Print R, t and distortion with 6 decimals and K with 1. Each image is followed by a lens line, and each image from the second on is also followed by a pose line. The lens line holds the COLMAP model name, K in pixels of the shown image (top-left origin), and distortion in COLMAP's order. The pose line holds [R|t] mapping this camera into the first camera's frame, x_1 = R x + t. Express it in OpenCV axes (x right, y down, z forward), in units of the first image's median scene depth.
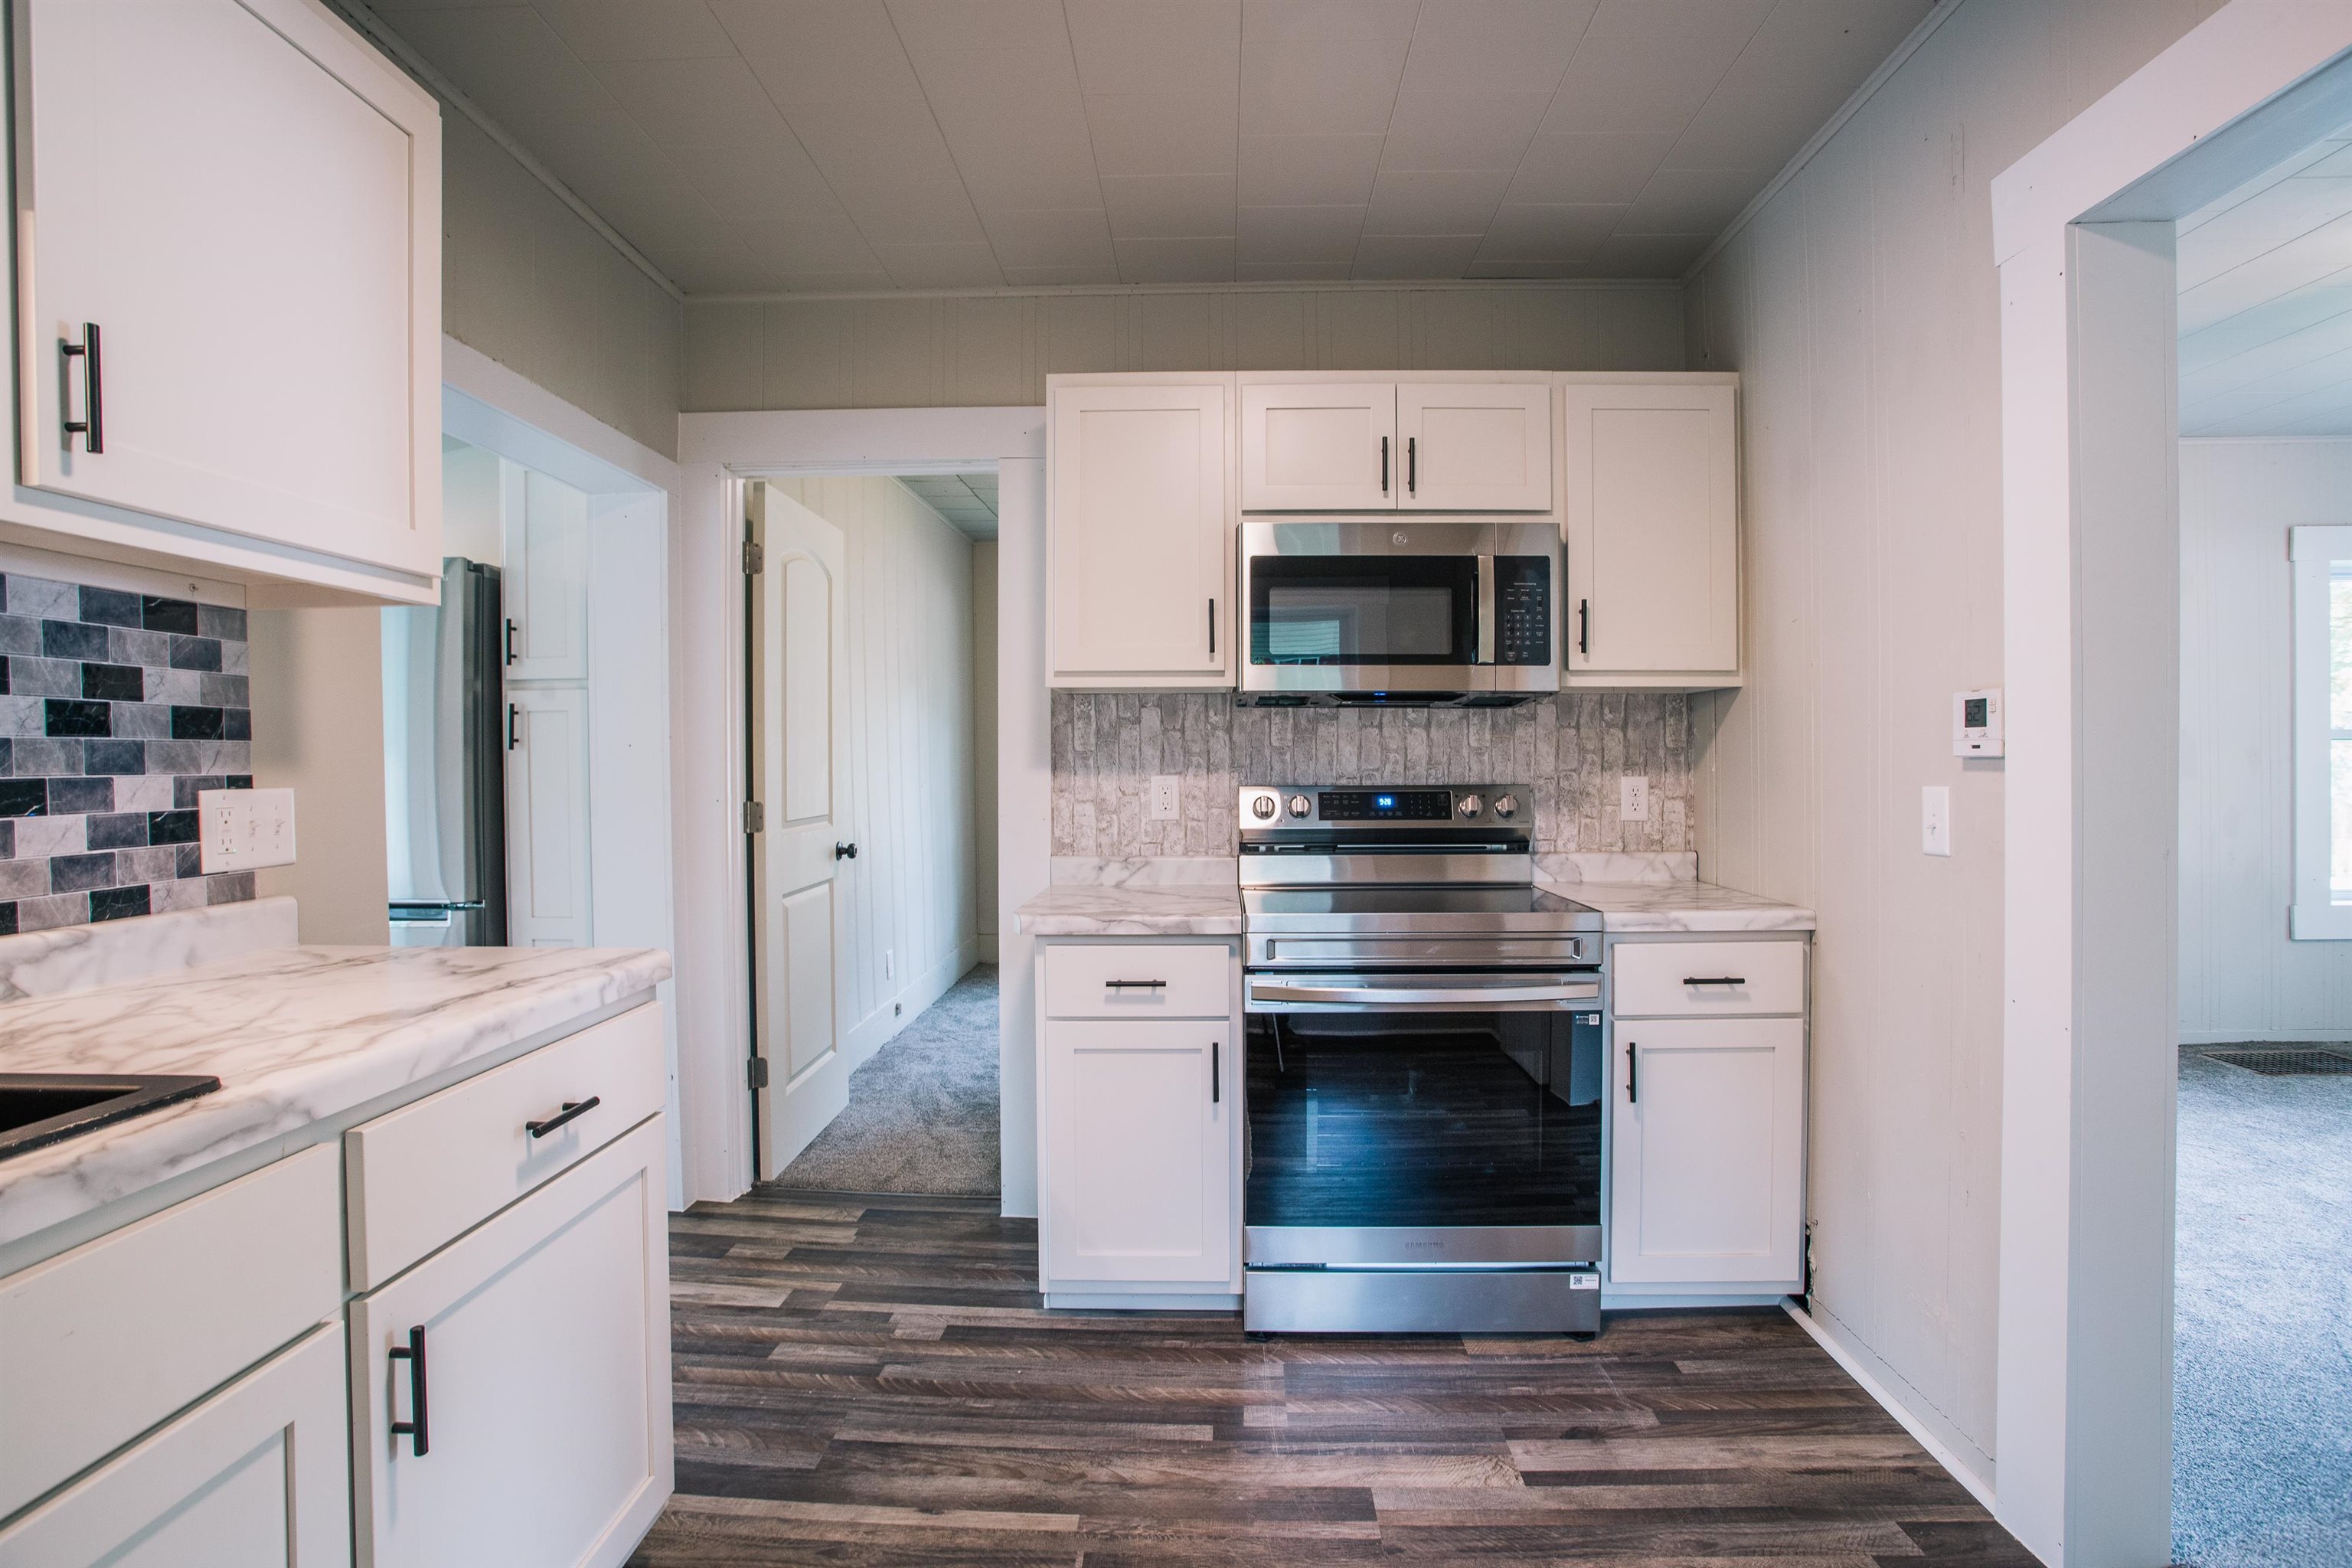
lens RADIAL K [[1156.8, 0, 1181.8], [0, 1156.8, 775.1], [0, 0, 1]] dist [-0.056433, 0.023344]
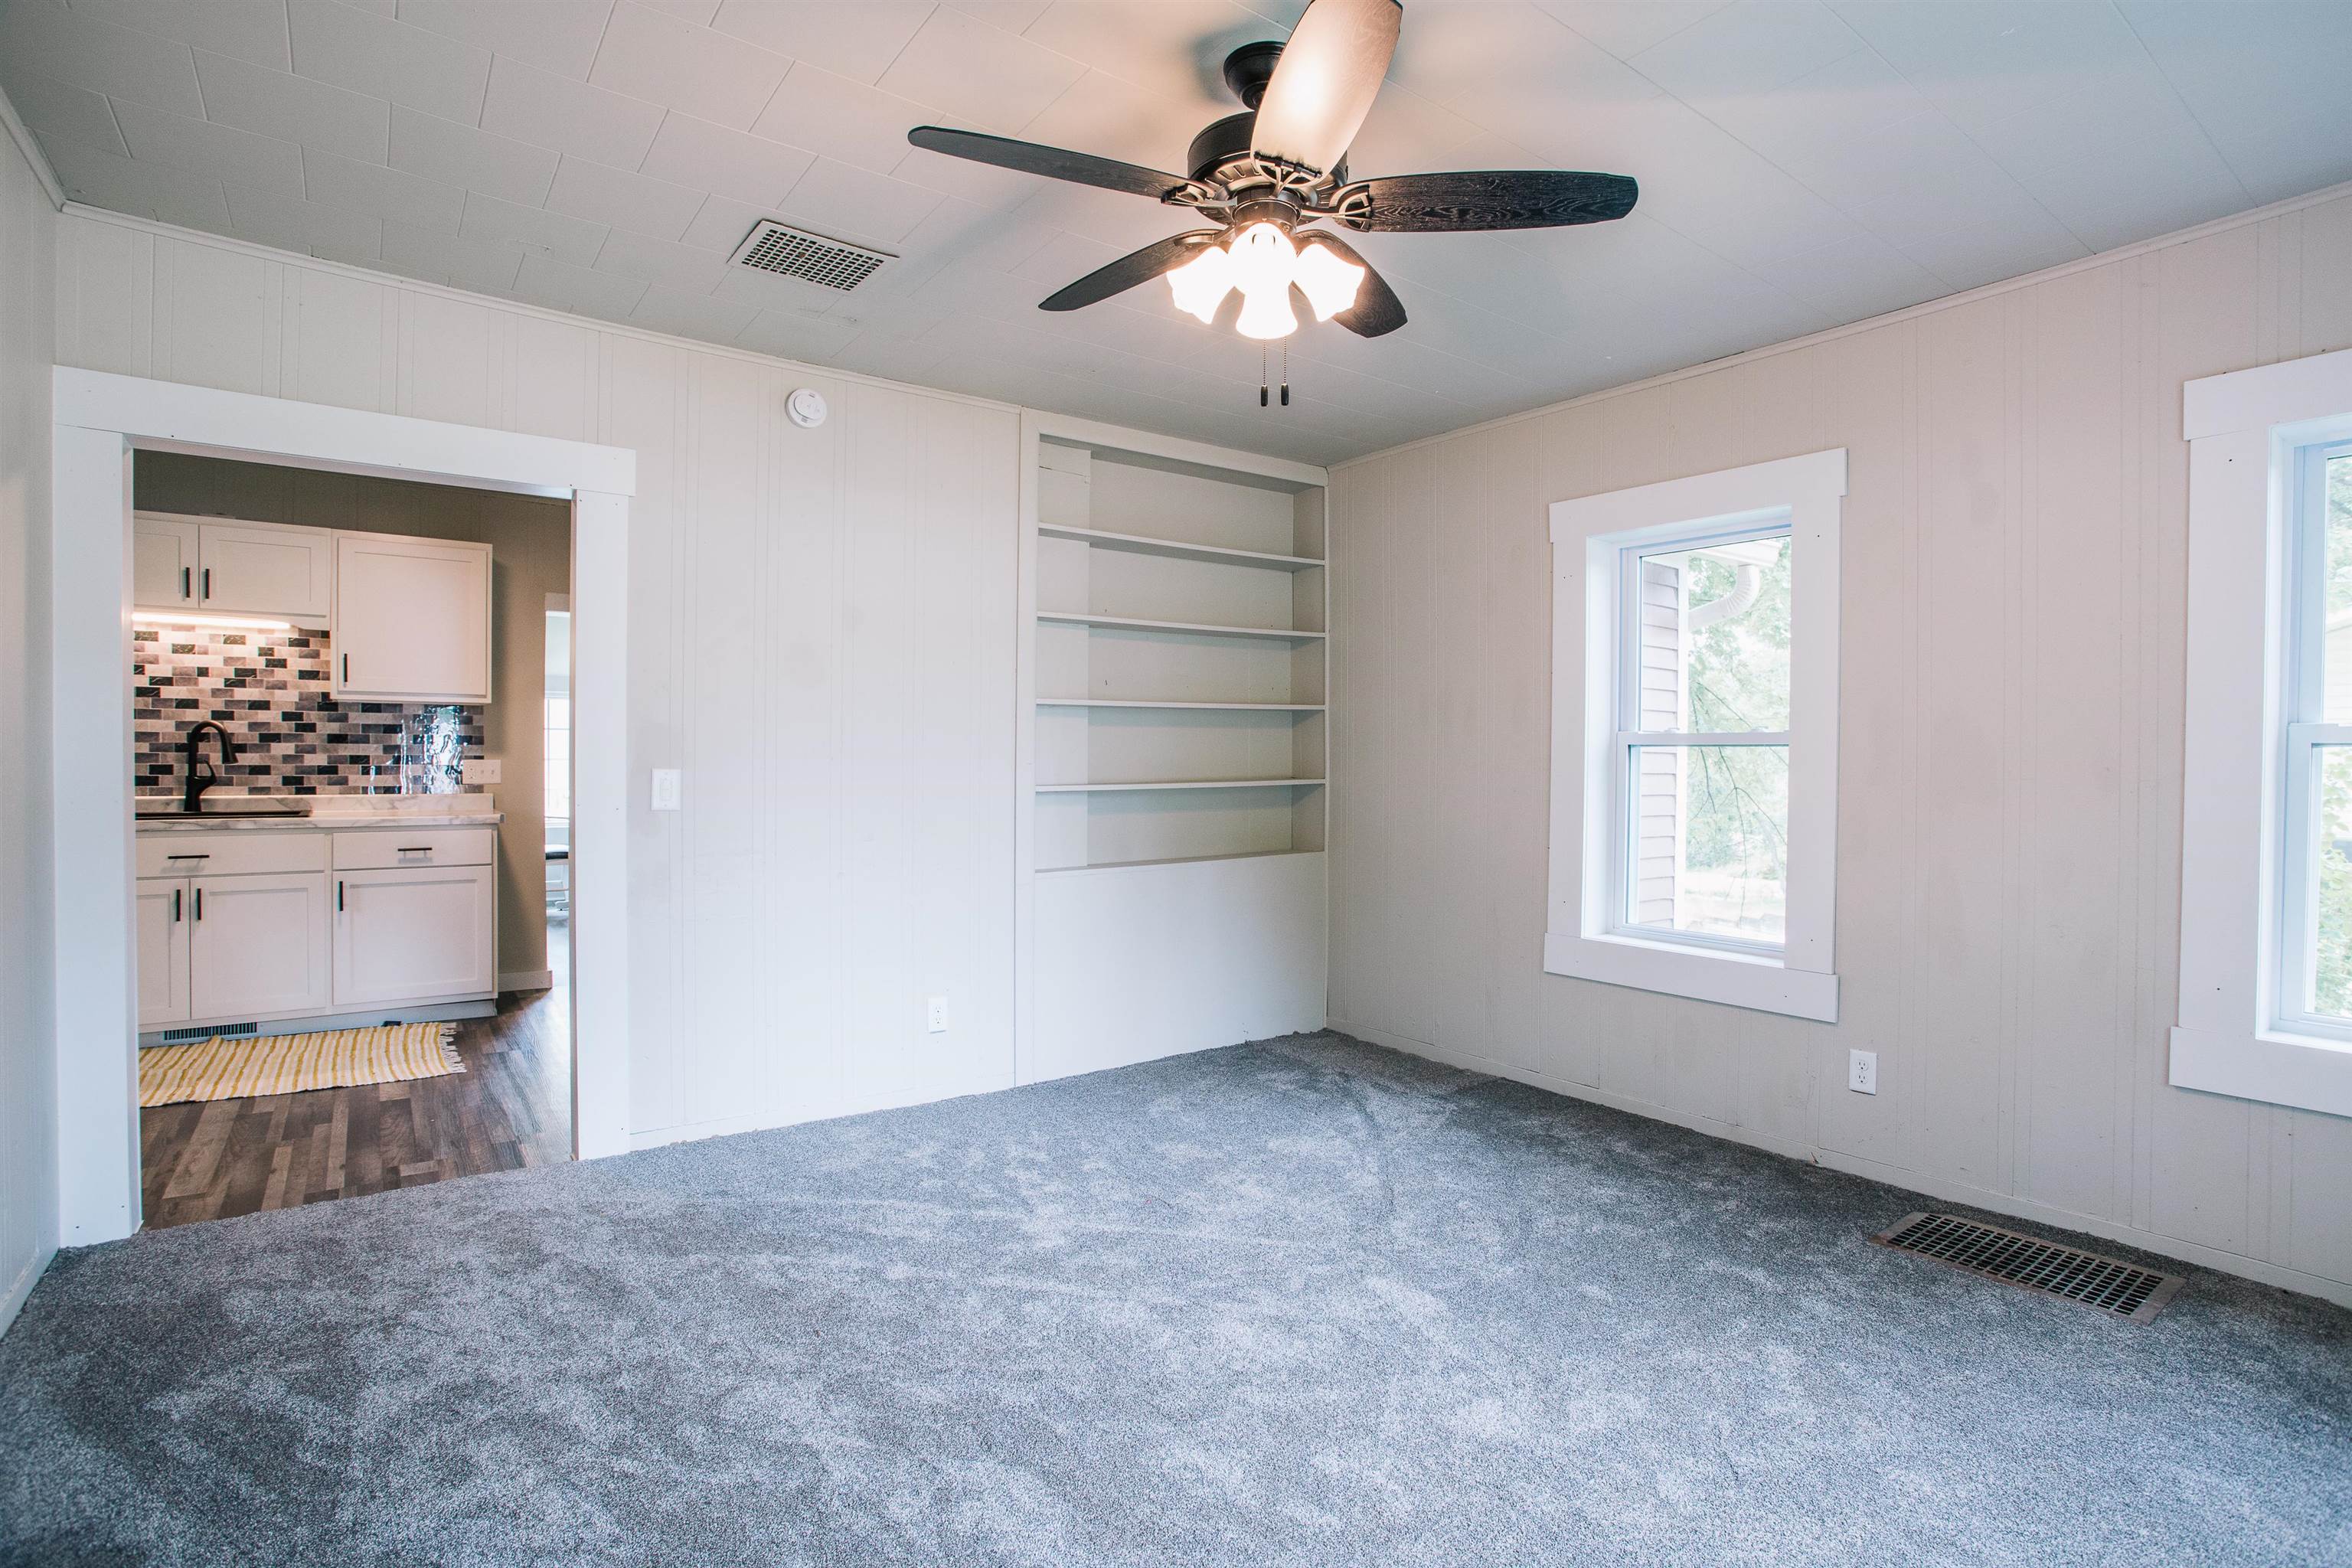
lens RADIAL K [[1156.8, 0, 1186.6], [0, 1156.8, 779.8], [0, 0, 1]] dist [-0.056433, 0.023344]
pose [[0.619103, 0.026892, -0.784849, 2.539689], [-0.022920, 0.999607, 0.016171, -0.024764], [0.784976, 0.007977, 0.619475, 0.459398]]
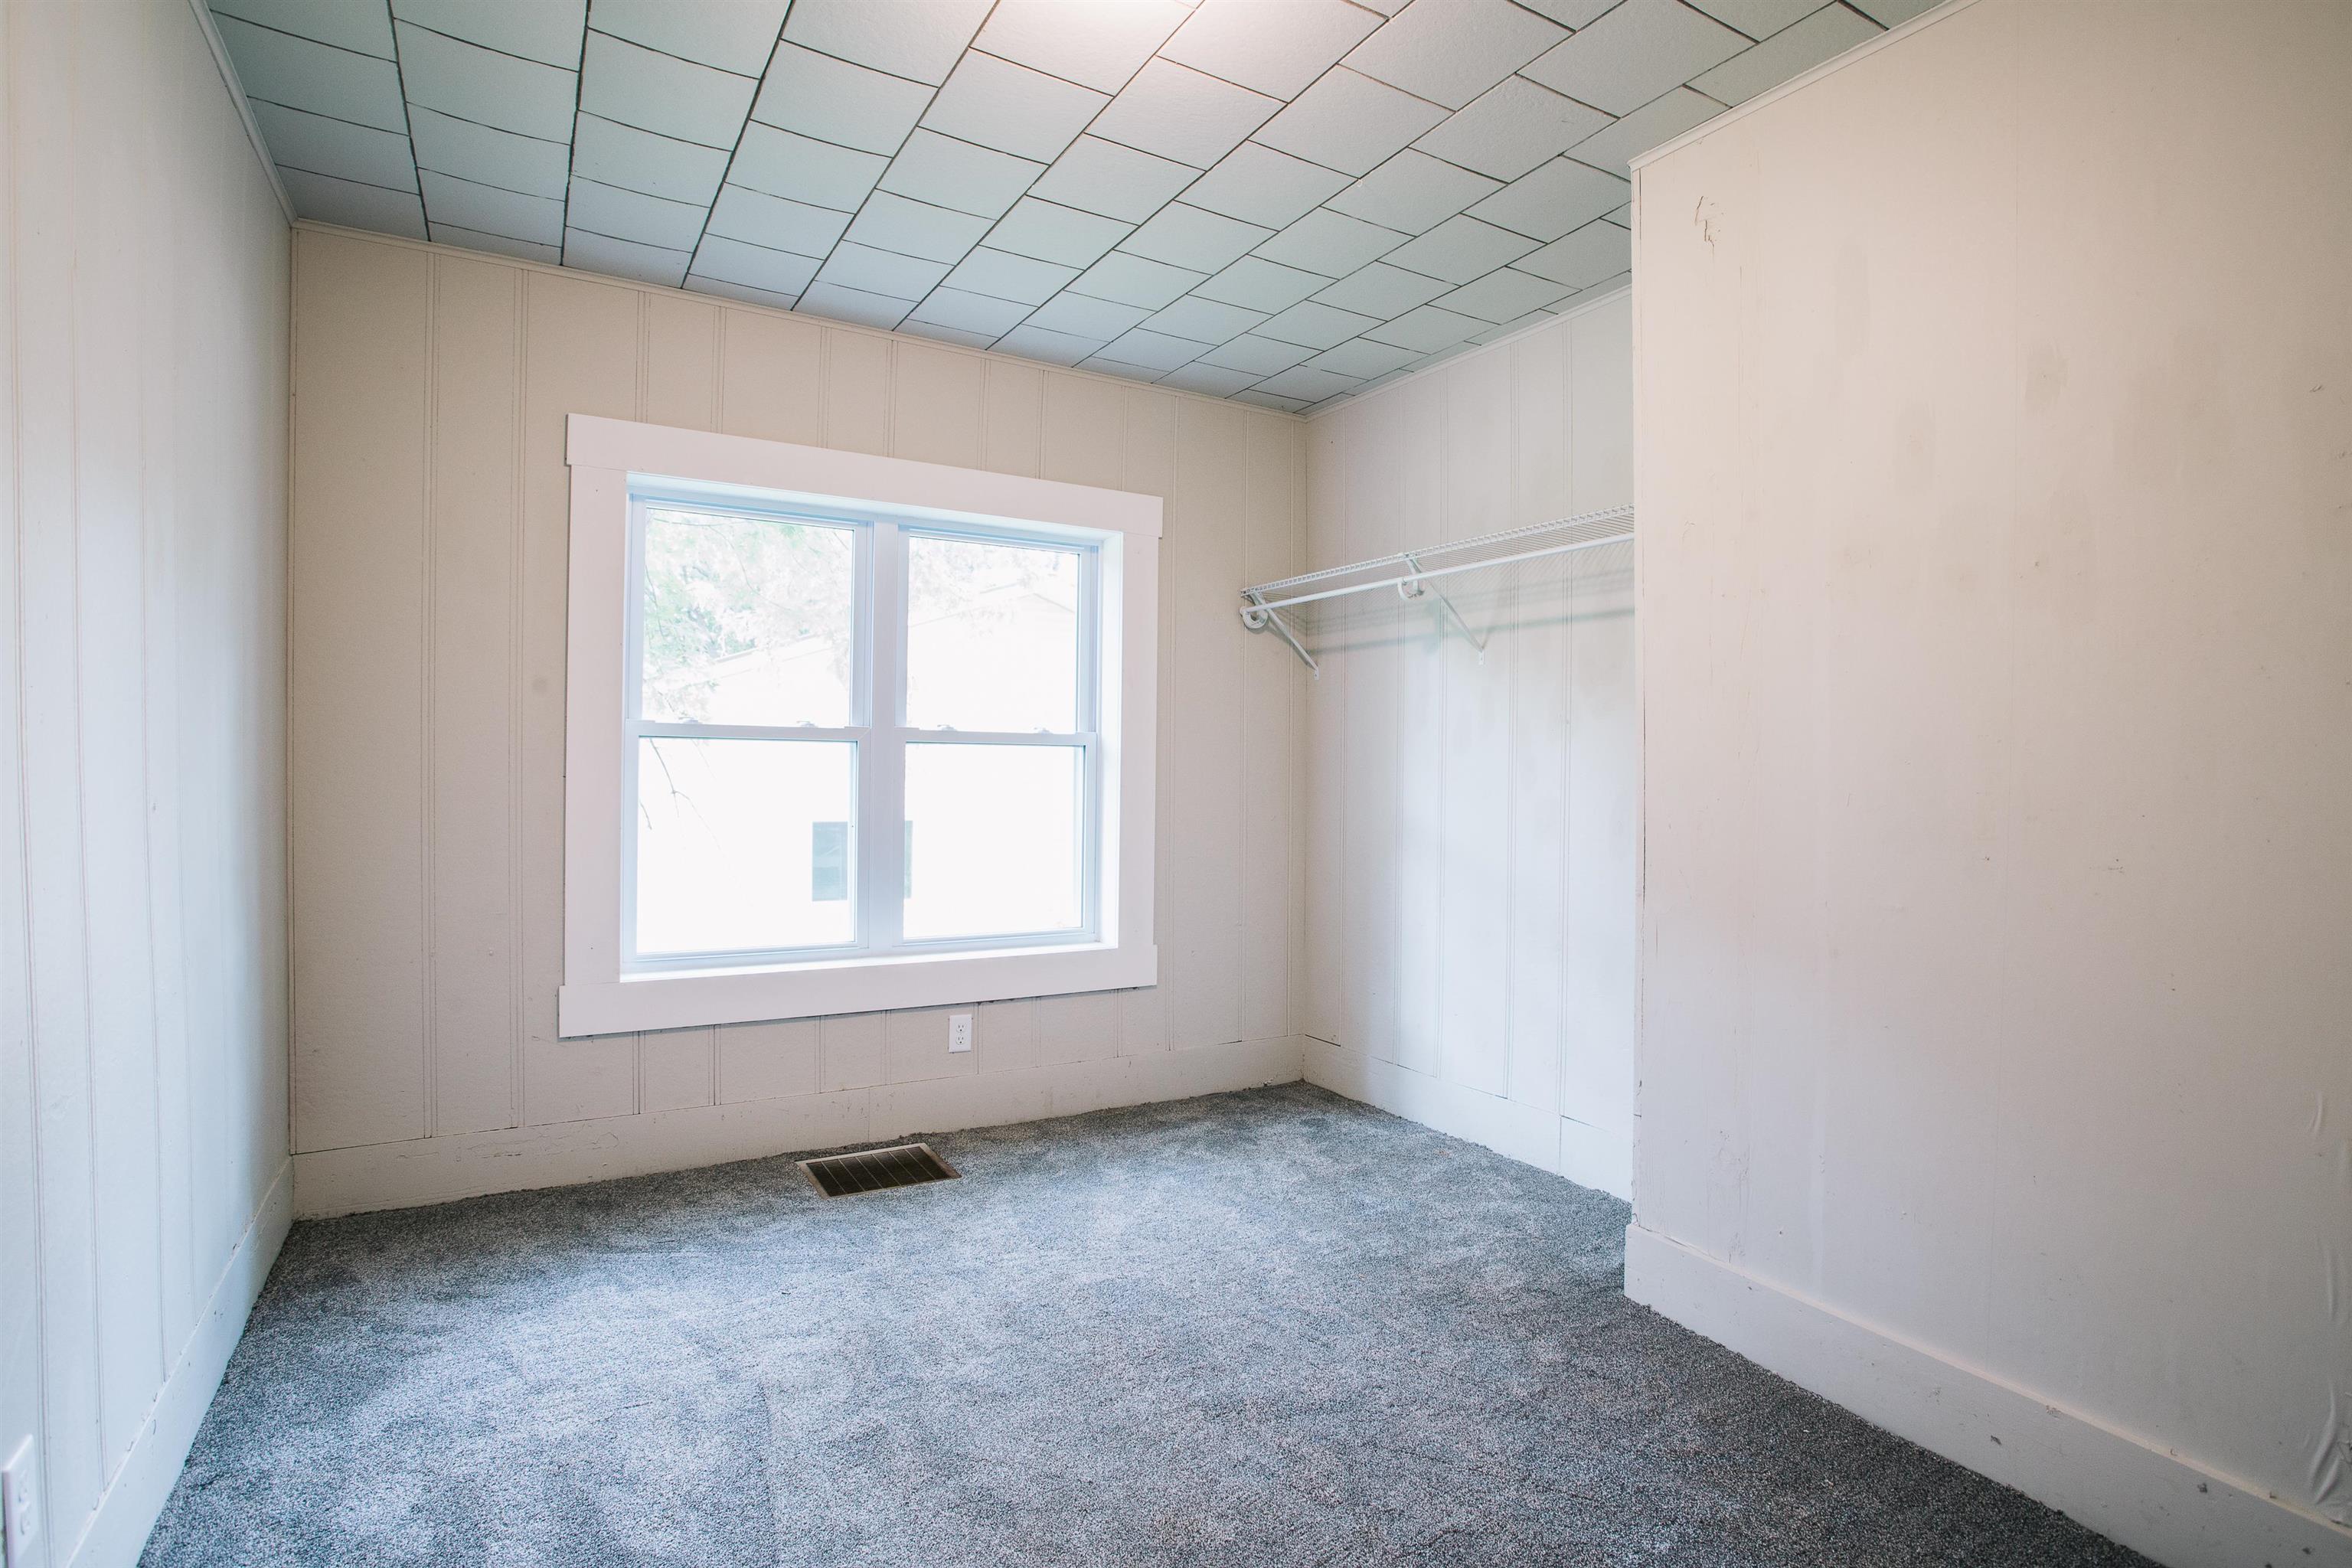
lens RADIAL K [[1156.8, 0, 1232.1], [0, 1156.8, 795.8], [0, 0, 1]] dist [-0.056433, 0.023344]
pose [[0.835633, 0.002727, 0.549282, 1.189987], [-0.011470, 0.999856, 0.012485, -0.017265], [-0.549169, -0.016734, 0.835544, 0.472992]]
